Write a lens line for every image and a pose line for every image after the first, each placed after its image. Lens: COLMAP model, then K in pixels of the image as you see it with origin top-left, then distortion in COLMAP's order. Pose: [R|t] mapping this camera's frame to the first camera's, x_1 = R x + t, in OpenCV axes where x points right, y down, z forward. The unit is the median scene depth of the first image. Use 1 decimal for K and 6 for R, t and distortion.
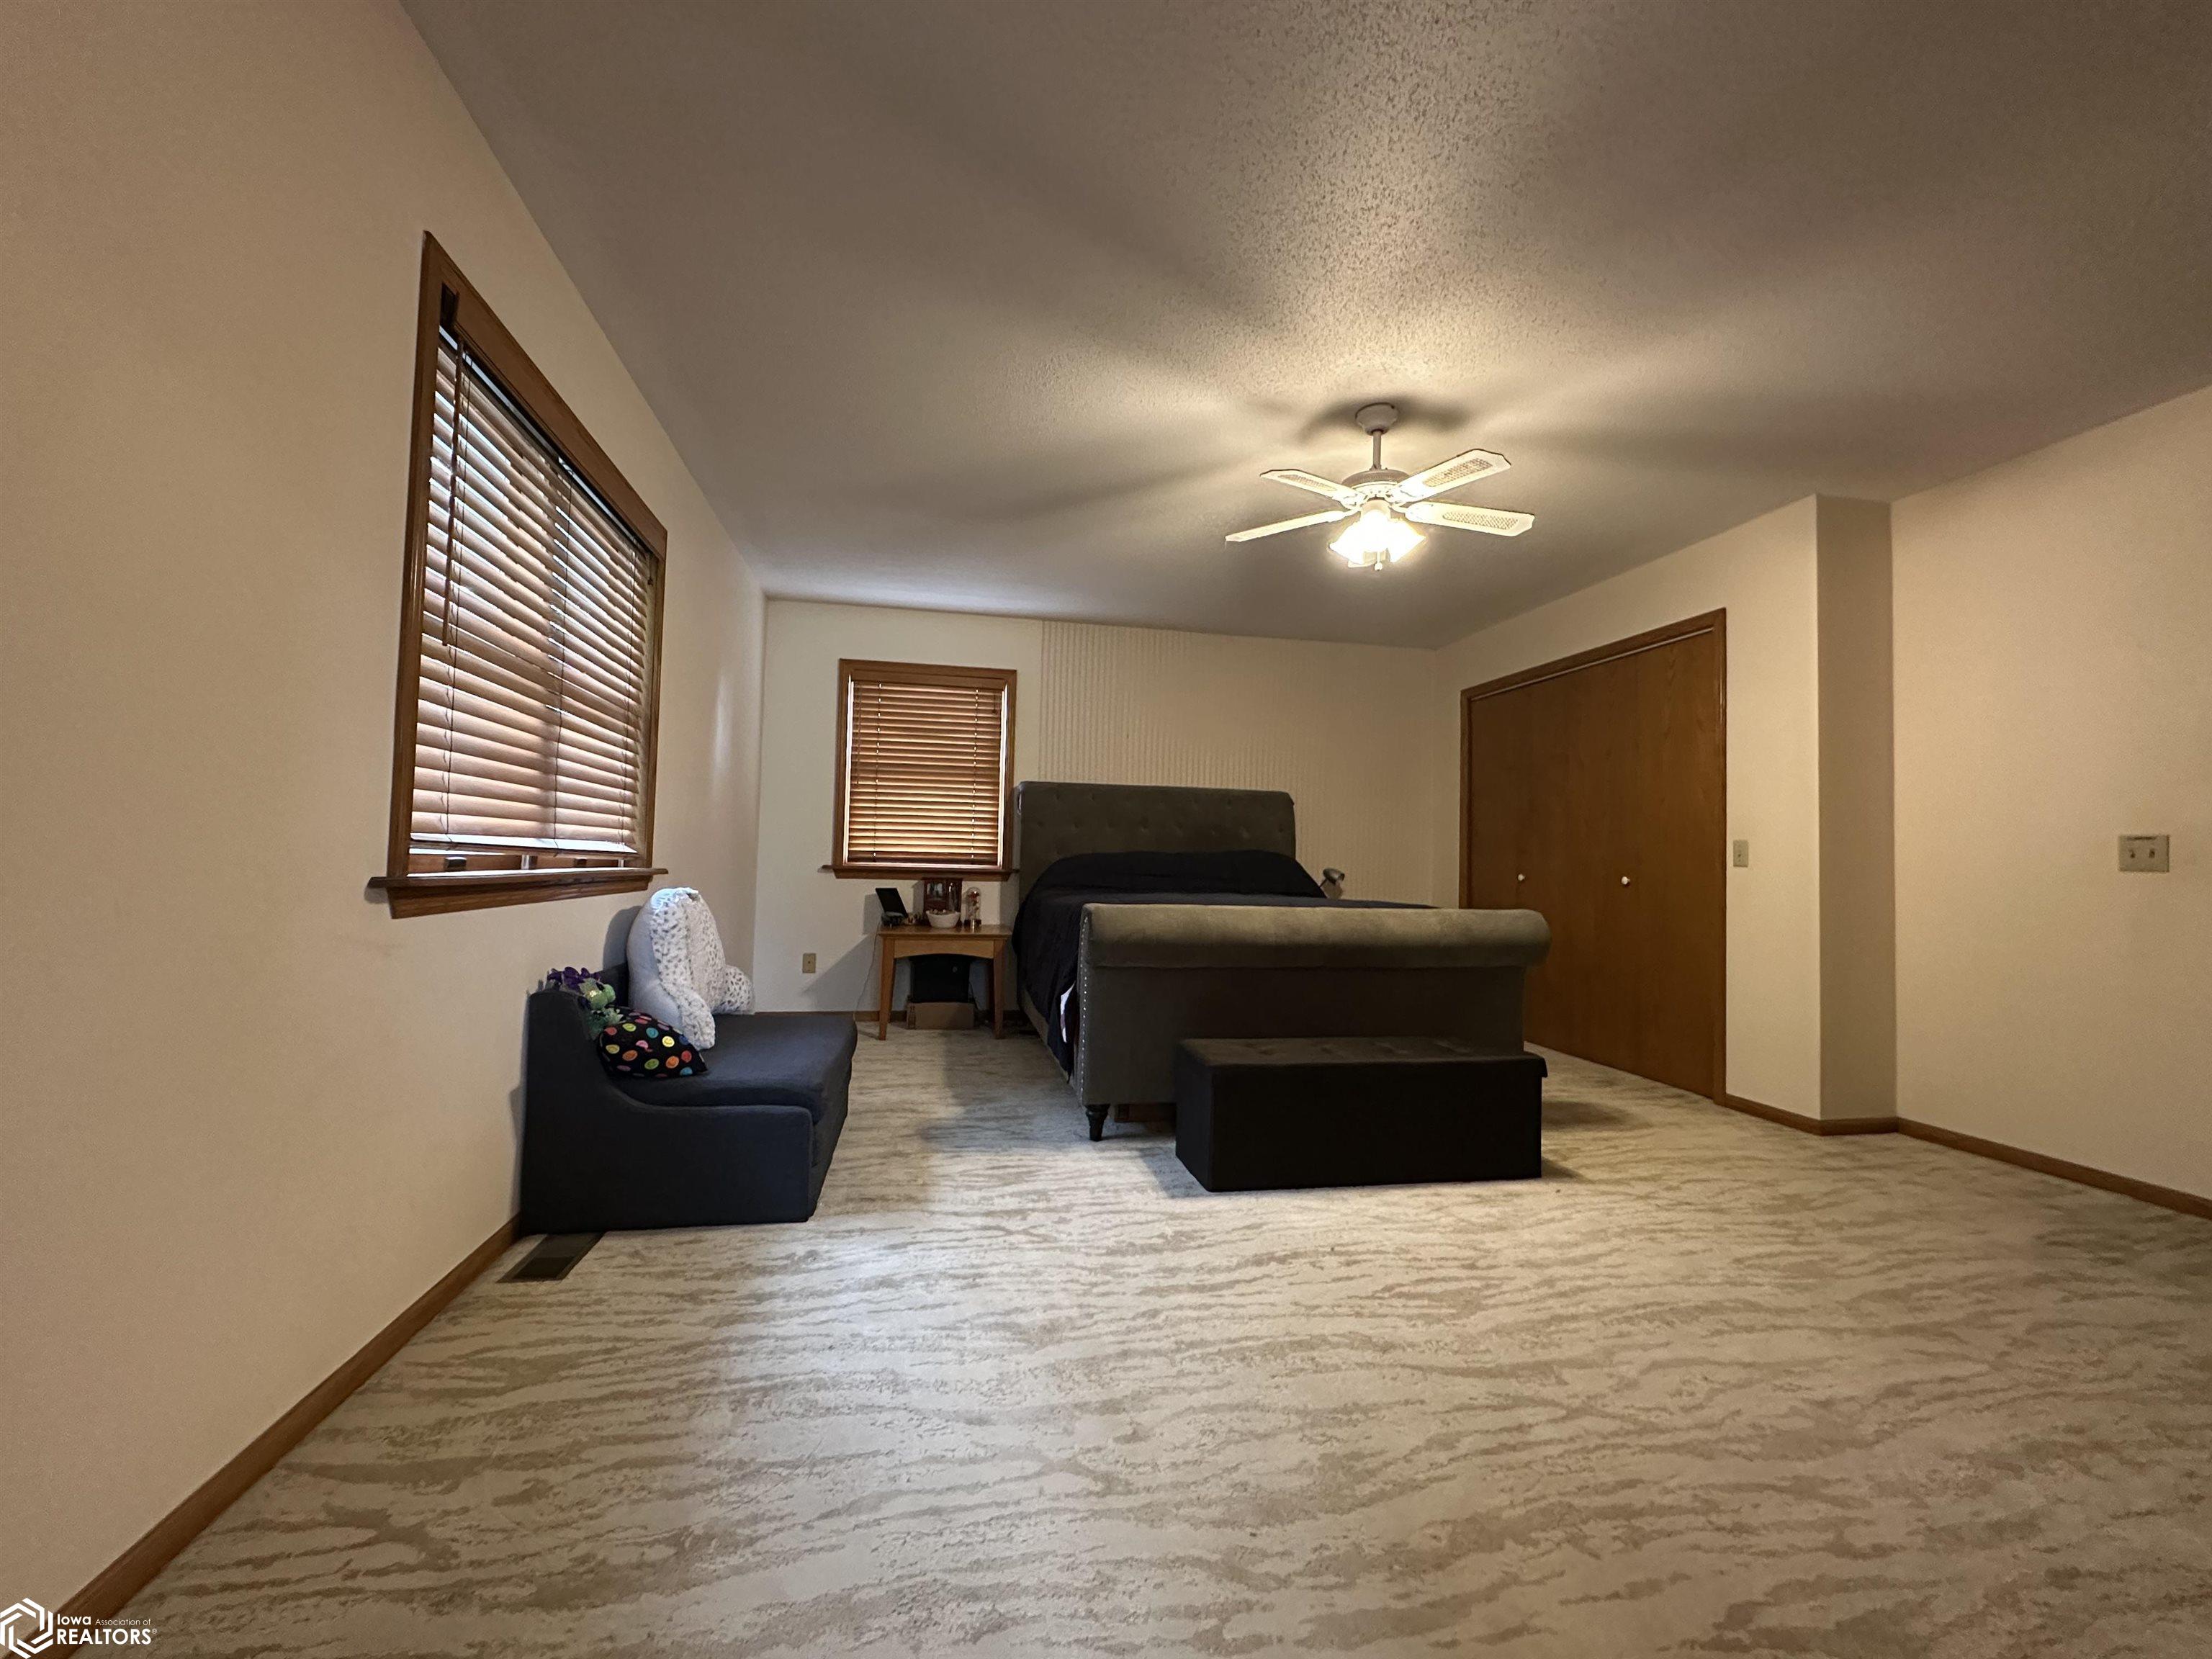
lens RADIAL K [[877.6, 0, 1106.3], [0, 877.6, 833.6], [0, 0, 1]] dist [-0.001668, 0.000177]
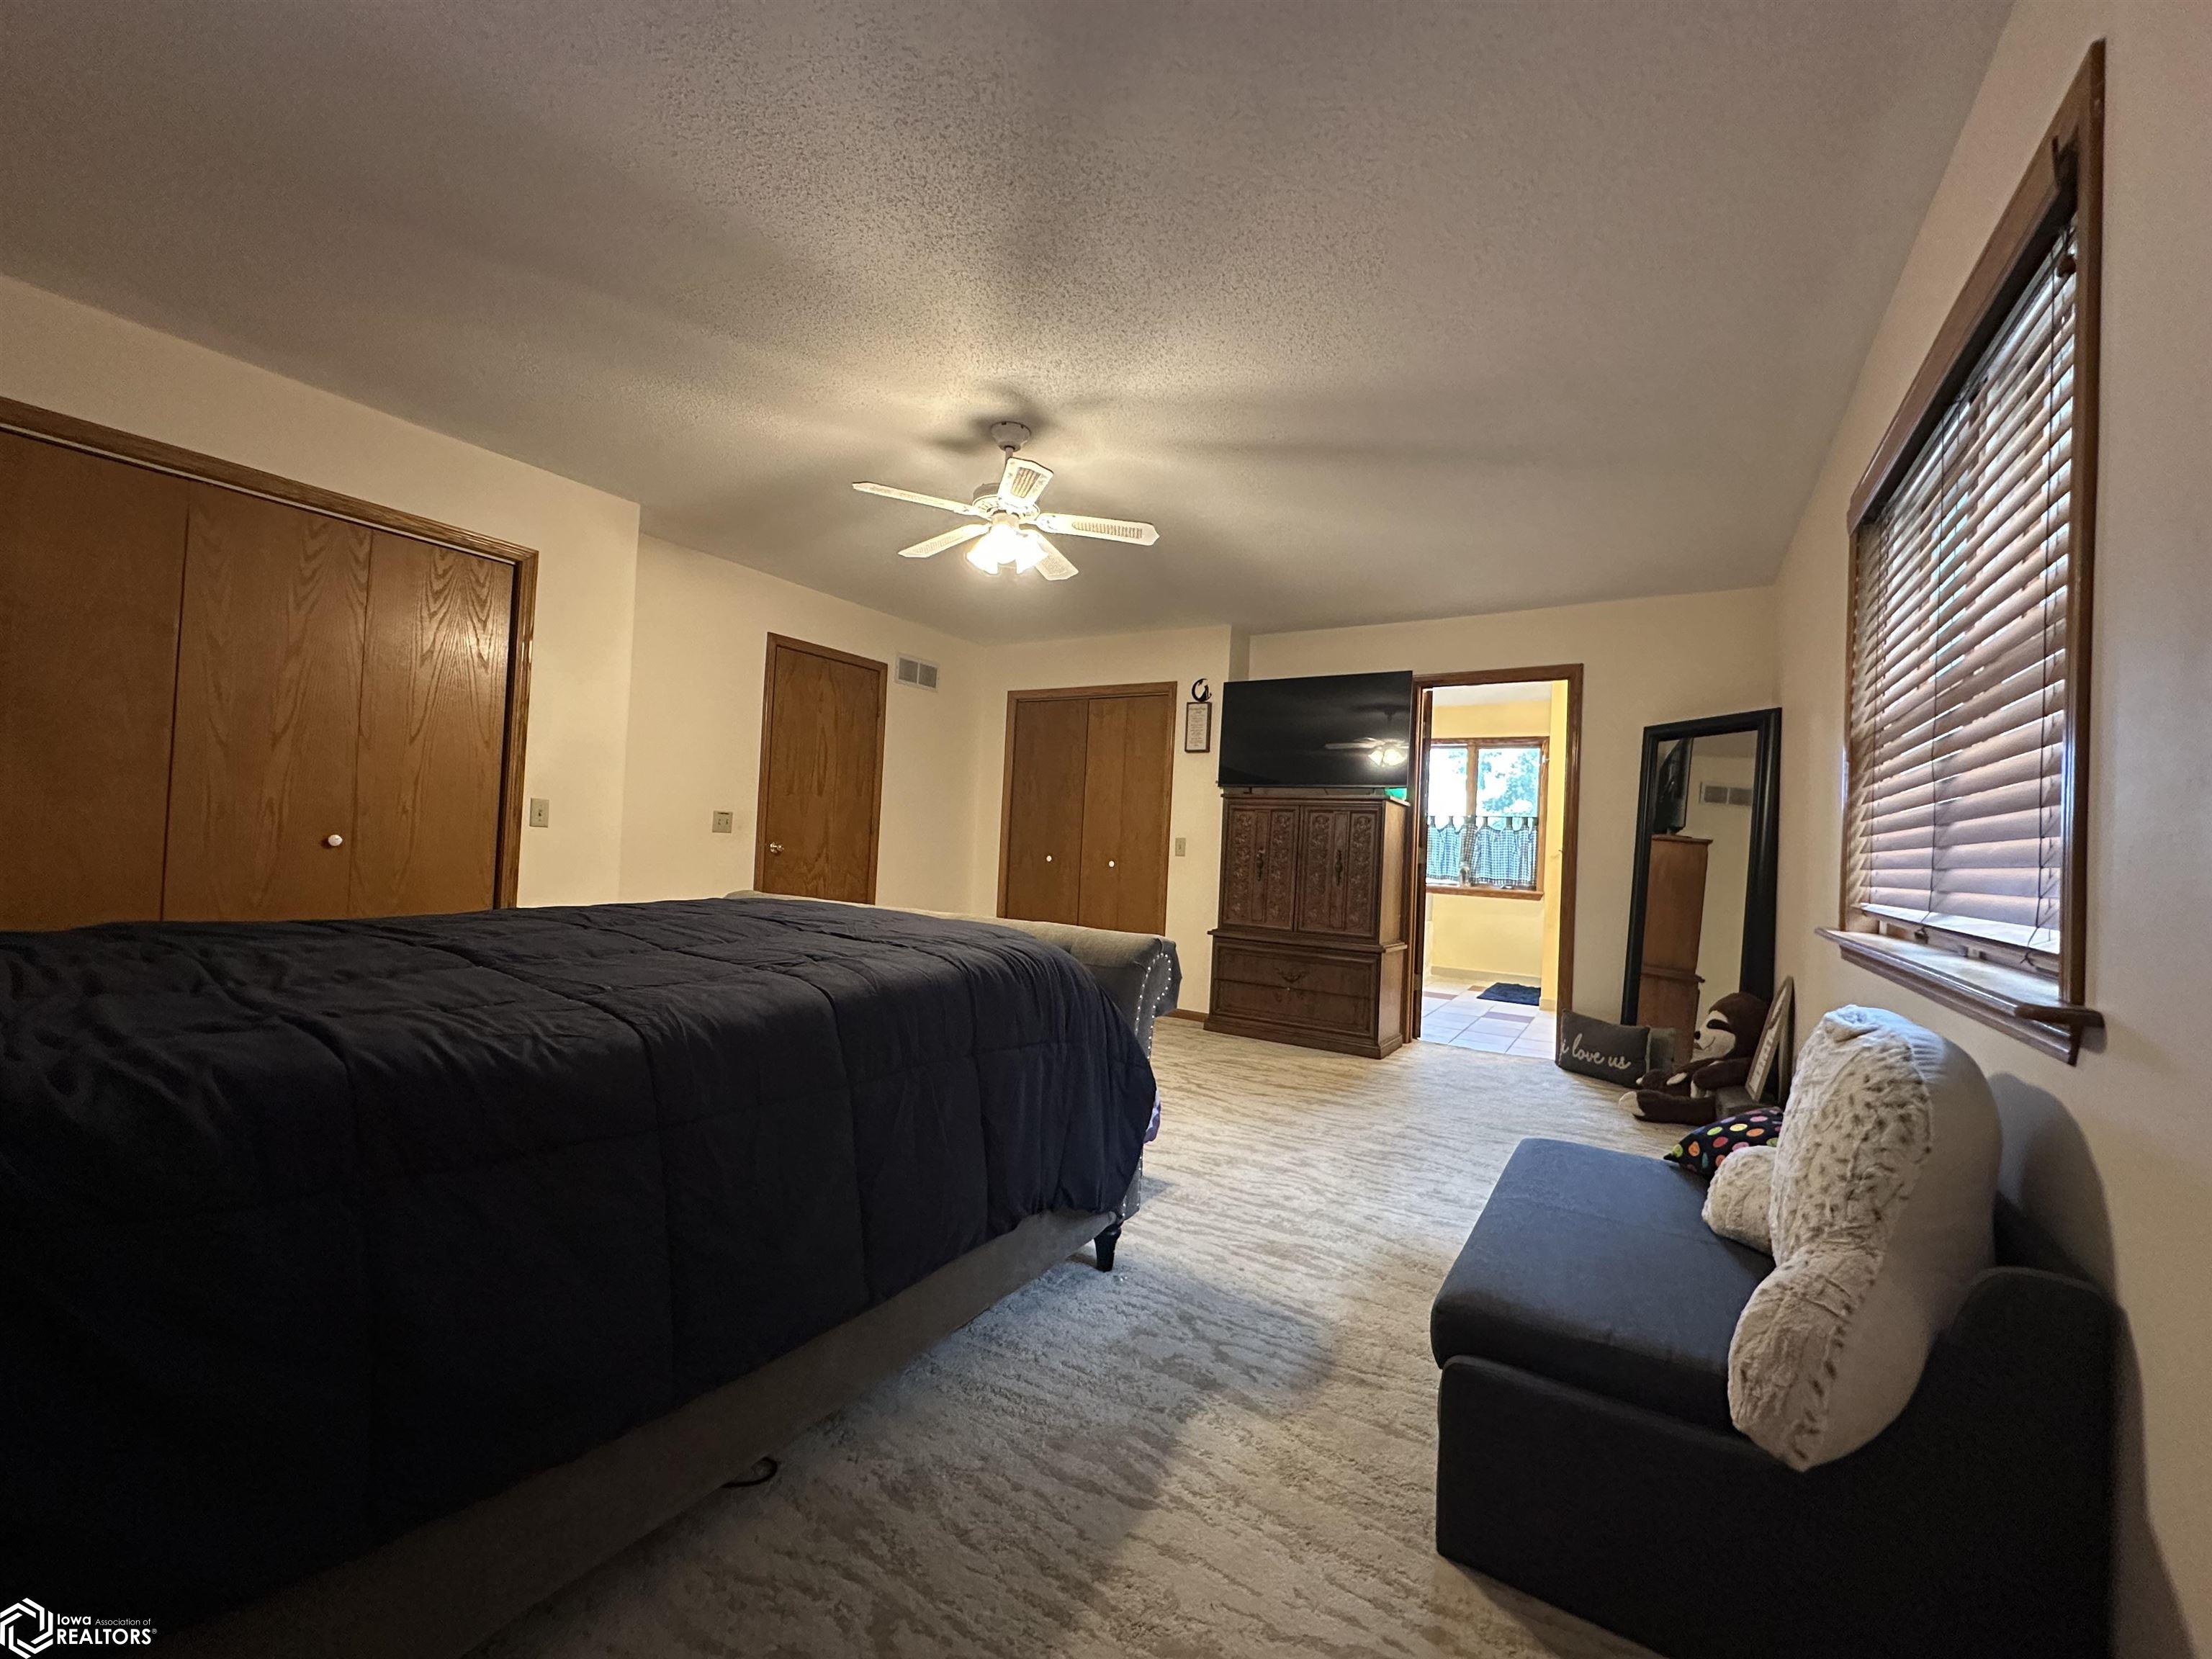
lens RADIAL K [[877.6, 0, 1102.2], [0, 877.6, 825.2], [0, 0, 1]] dist [-0.001668, 0.000177]
pose [[-0.717100, -0.044023, 0.695579, -0.567968], [-0.083584, 0.996233, -0.023119, 0.010029], [-0.691940, -0.074718, -0.718078, 1.788664]]
